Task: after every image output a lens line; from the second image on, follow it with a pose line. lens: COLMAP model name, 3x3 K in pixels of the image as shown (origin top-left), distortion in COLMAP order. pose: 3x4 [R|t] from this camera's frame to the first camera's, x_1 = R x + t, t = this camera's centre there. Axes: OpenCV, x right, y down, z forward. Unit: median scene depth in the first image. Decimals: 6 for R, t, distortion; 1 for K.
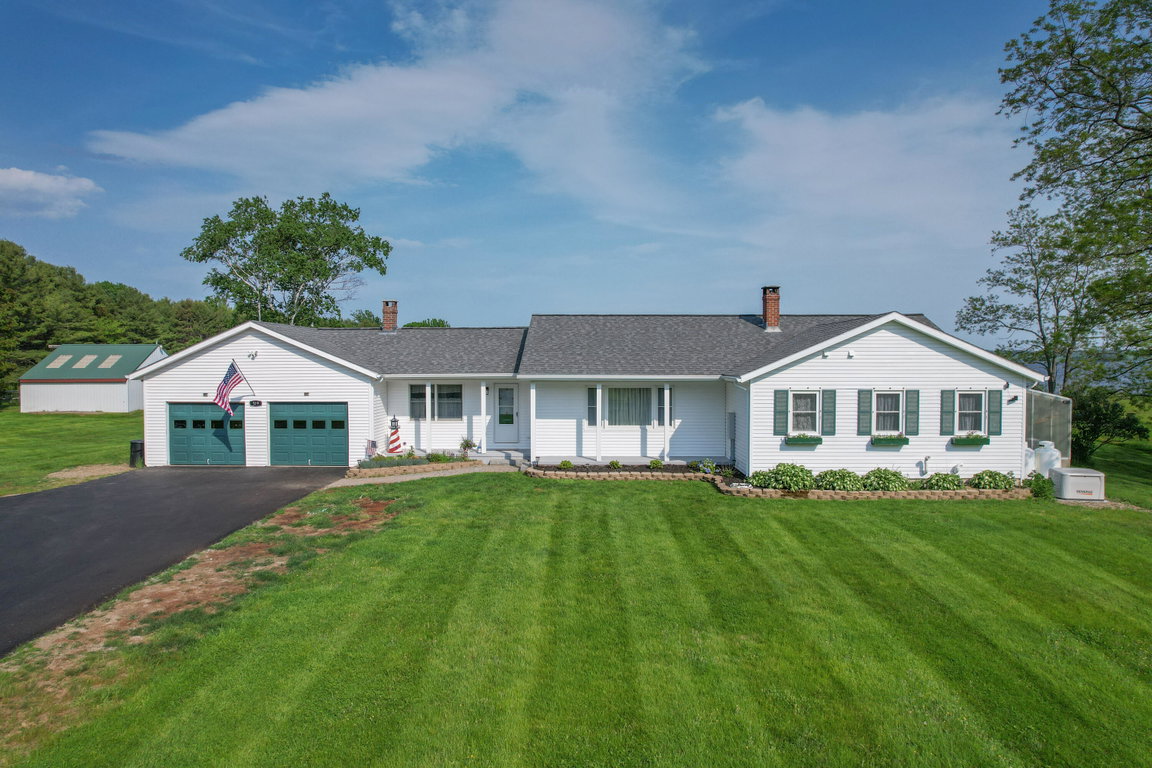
lens RADIAL K [[776.4, 0, 576.0], [0, 776.4, 384.0], [0, 0, 1]] dist [-0.007077, -0.001466]
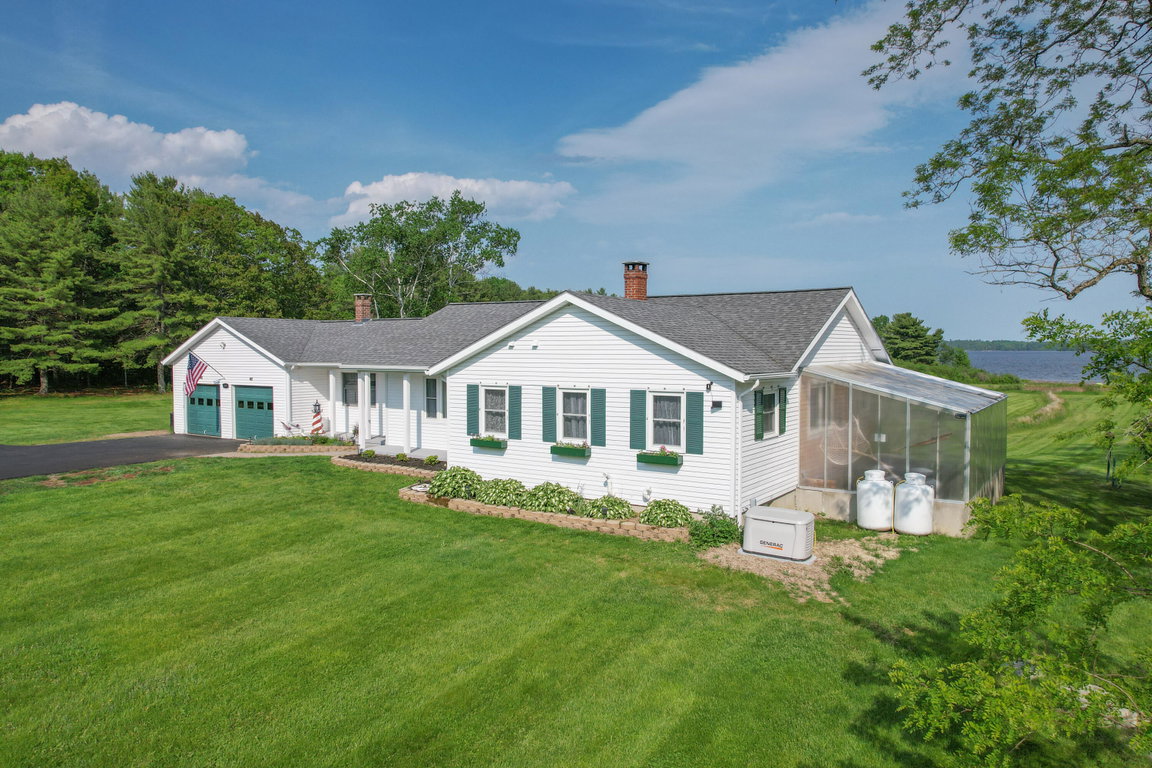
lens RADIAL K [[776.4, 0, 576.0], [0, 776.4, 384.0], [0, 0, 1]] dist [-0.007077, -0.001466]
pose [[0.846337, 0.026219, -0.532002, 0.834971], [-0.023556, 0.999653, 0.011791, -0.005933], [0.532126, 0.002552, 0.846661, 0.312430]]
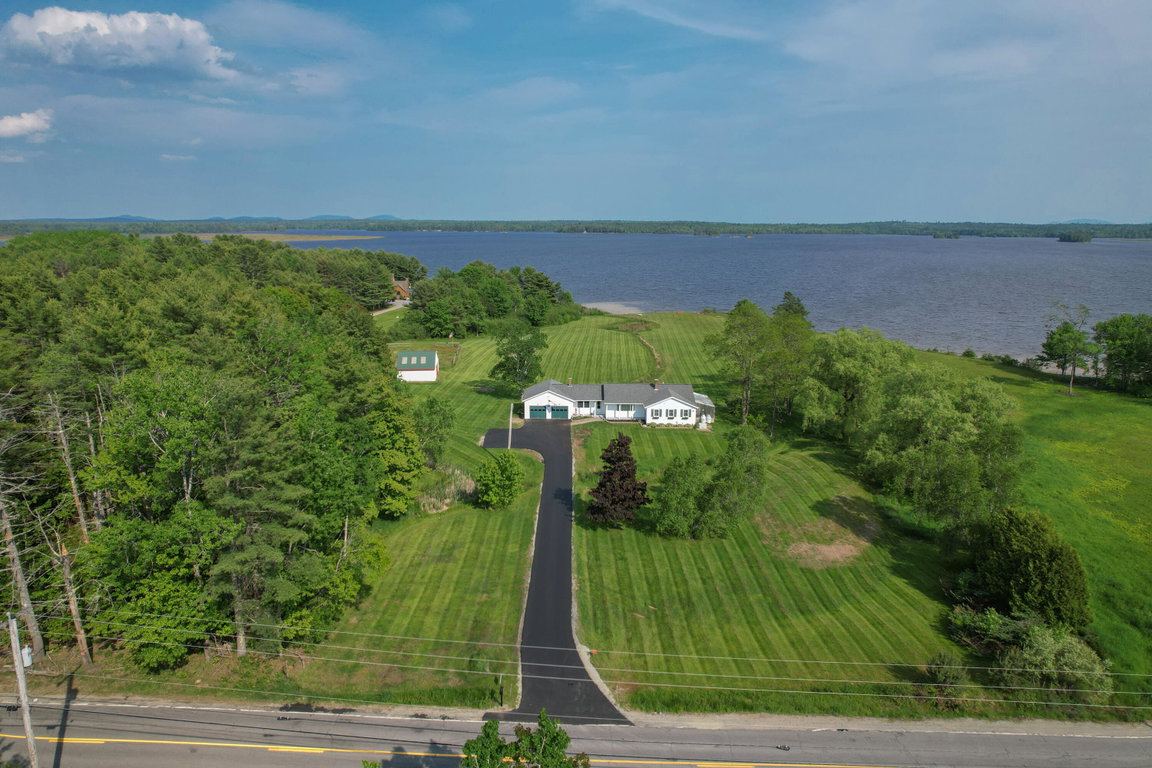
lens RADIAL K [[776.4, 0, 576.0], [0, 776.4, 384.0], [0, 0, 1]] dist [-0.007077, -0.001466]
pose [[0.999819, 0.006640, 0.017841, -0.395776], [-0.009607, 0.985094, 0.171747, -1.140950], [-0.016435, -0.171888, 0.984979, -4.544518]]
